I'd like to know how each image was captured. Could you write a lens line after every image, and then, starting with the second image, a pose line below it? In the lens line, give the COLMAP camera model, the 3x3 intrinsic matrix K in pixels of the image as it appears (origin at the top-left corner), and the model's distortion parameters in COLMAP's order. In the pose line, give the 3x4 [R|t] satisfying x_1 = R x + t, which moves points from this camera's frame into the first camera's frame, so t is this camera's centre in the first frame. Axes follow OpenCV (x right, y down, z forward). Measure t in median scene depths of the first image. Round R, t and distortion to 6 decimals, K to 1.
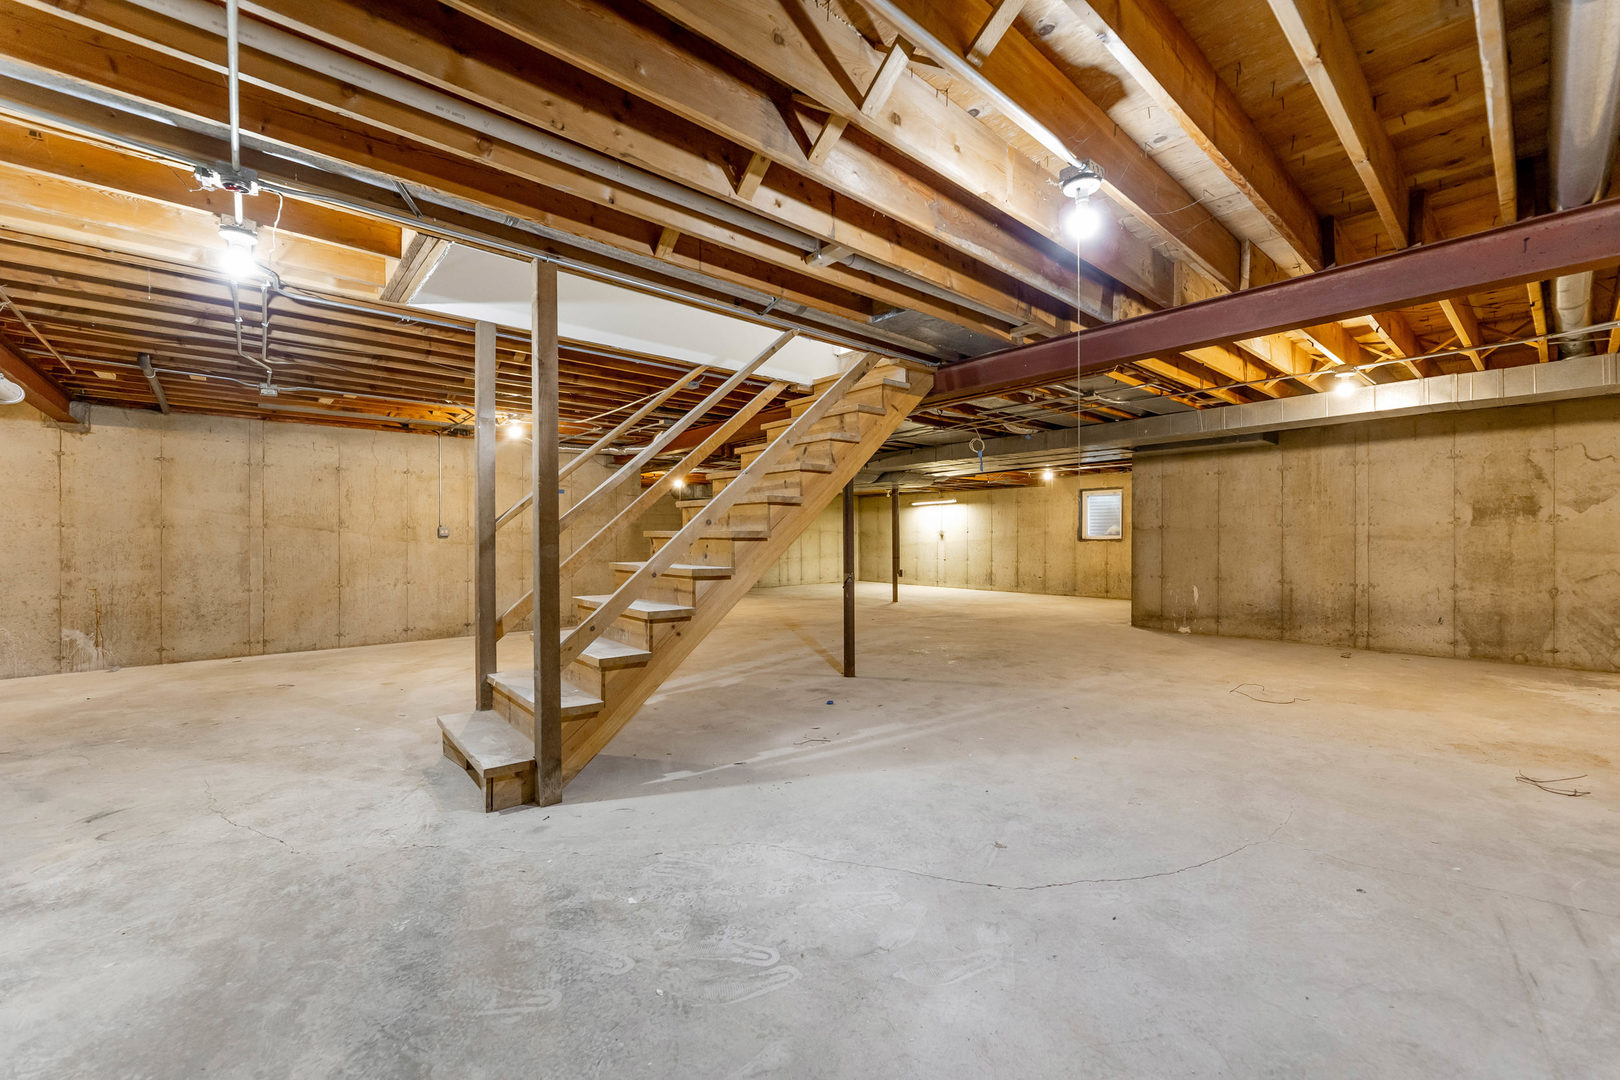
lens RADIAL K [[654.1, 0, 816.5], [0, 654.1, 539.1], [0, 0, 1]] dist [0.000180, 0.000824]
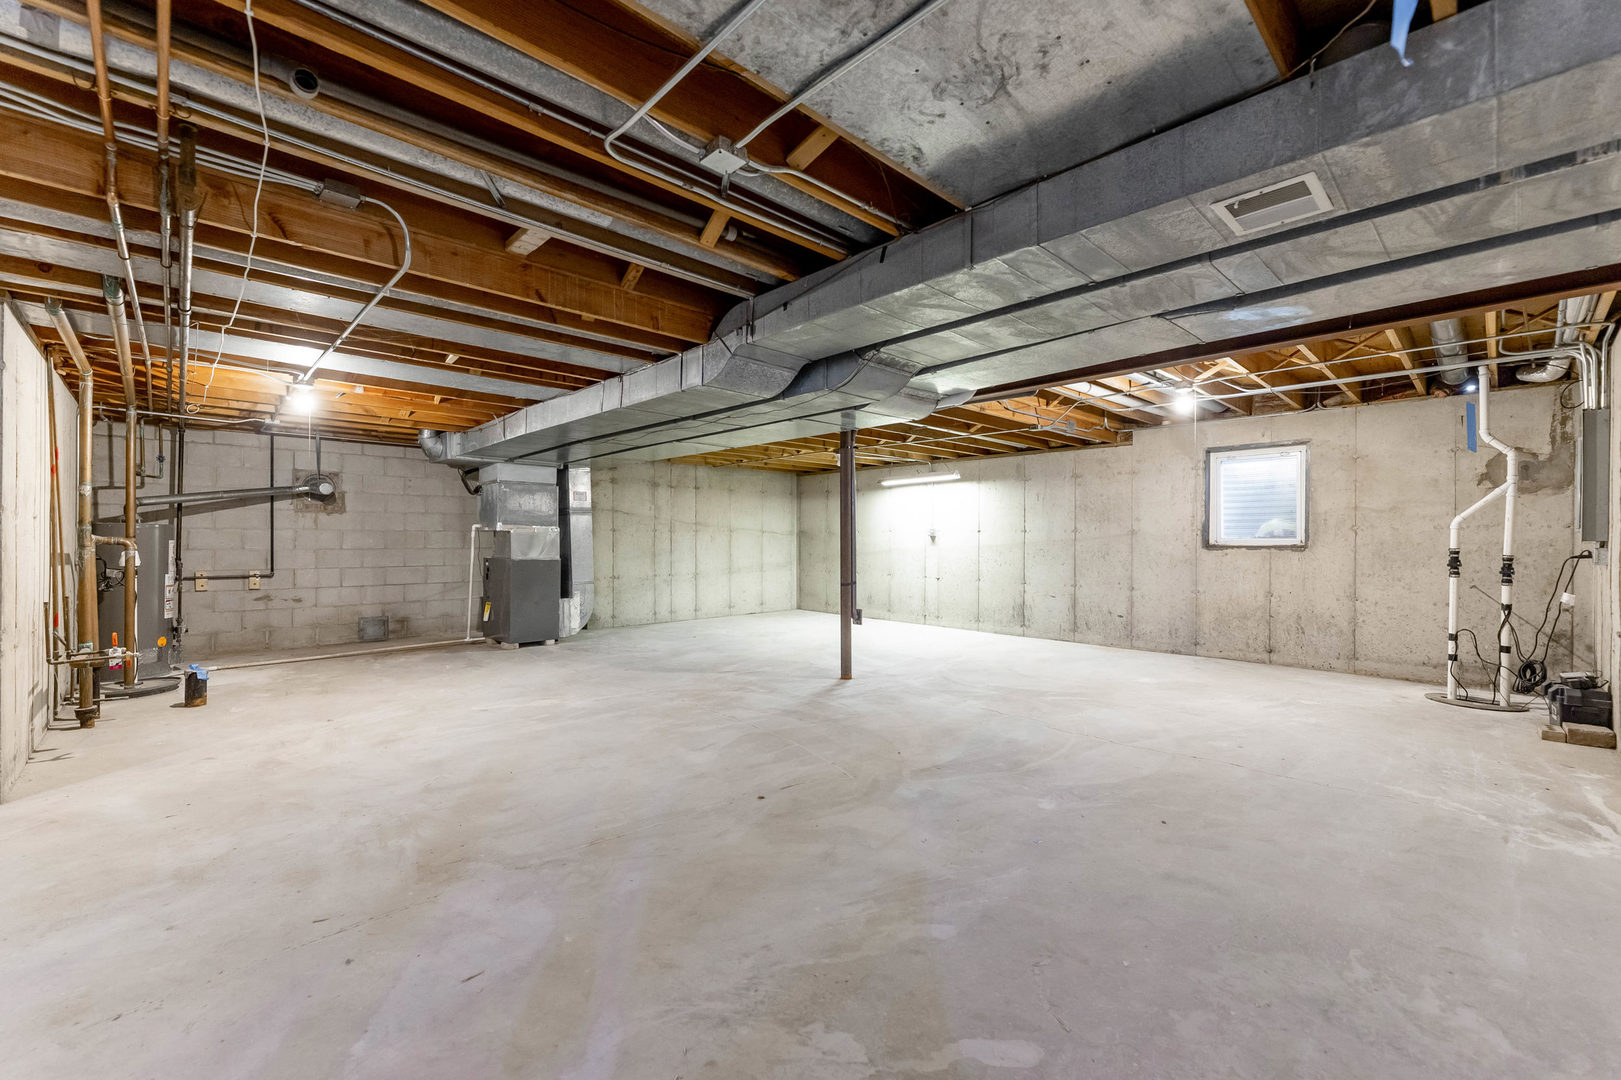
lens RADIAL K [[654.5, 0, 805.4], [0, 654.5, 542.9], [0, 0, 1]] dist [0.000180, 0.000824]
pose [[0.999555, 0.004003, 0.029556, 0.066911], [-0.004112, 0.999985, 0.003618, -0.002150], [-0.029541, -0.003738, 0.999557, 0.461104]]
